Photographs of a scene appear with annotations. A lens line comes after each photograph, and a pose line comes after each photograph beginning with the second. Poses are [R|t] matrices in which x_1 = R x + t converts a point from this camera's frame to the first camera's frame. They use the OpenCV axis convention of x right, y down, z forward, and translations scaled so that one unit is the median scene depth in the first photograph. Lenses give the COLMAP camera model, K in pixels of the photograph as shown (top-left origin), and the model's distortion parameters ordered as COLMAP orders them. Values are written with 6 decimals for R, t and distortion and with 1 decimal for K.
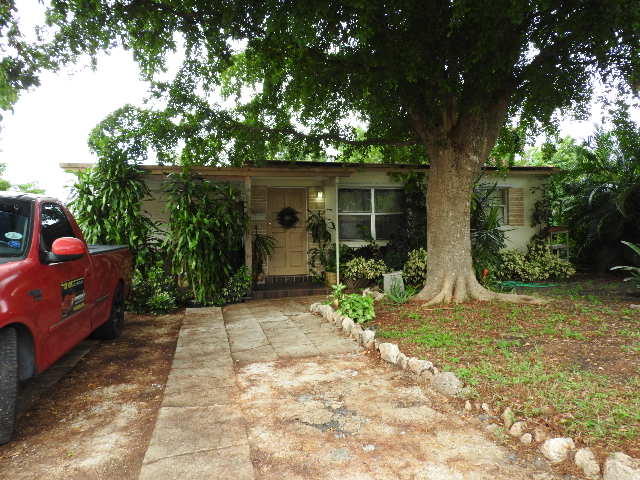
lens RADIAL K [[464.4, 0, 320.0], [0, 464.4, 240.0], [0, 0, 1]] dist [0.022370, 0.002762]
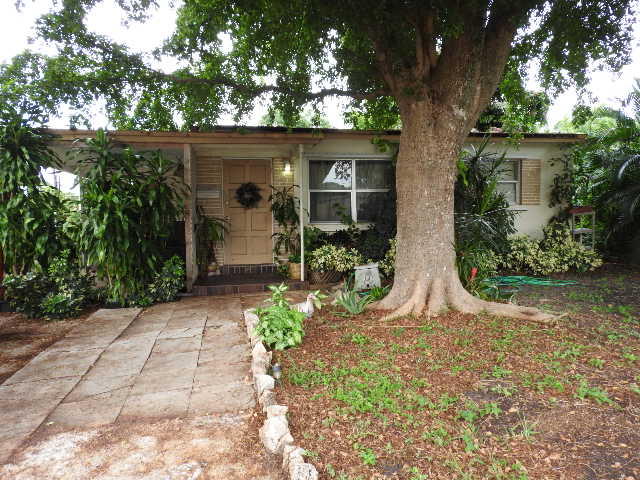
lens RADIAL K [[464.4, 0, 320.0], [0, 464.4, 240.0], [0, 0, 1]] dist [0.022370, 0.002762]
pose [[0.998945, 0.007216, -0.045361, 0.106224], [-0.004900, 0.998689, 0.050963, -0.012301], [0.045670, -0.050687, 0.997670, 0.191173]]
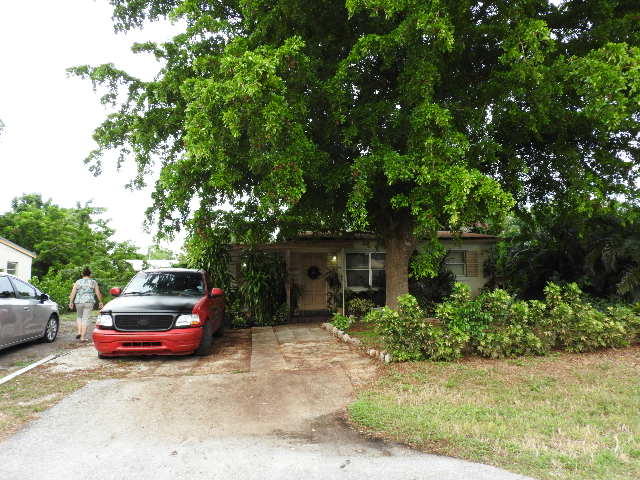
lens RADIAL K [[464.4, 0, 320.0], [0, 464.4, 240.0], [0, 0, 1]] dist [0.022370, 0.002762]
pose [[0.995206, -0.008810, -0.097402, 0.114829], [-0.000411, 0.995548, -0.094251, -0.010695], [0.097798, 0.093839, 0.990772, -0.609363]]
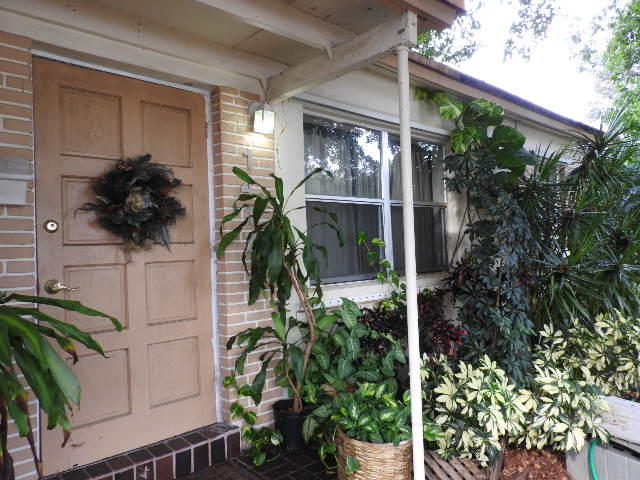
lens RADIAL K [[464.4, 0, 320.0], [0, 464.4, 240.0], [0, 0, 1]] dist [0.022370, 0.002762]
pose [[0.875336, -0.004333, 0.483496, -0.113056], [0.024084, 0.999109, -0.034649, -0.019900], [-0.482915, 0.041974, 0.874661, 0.824229]]
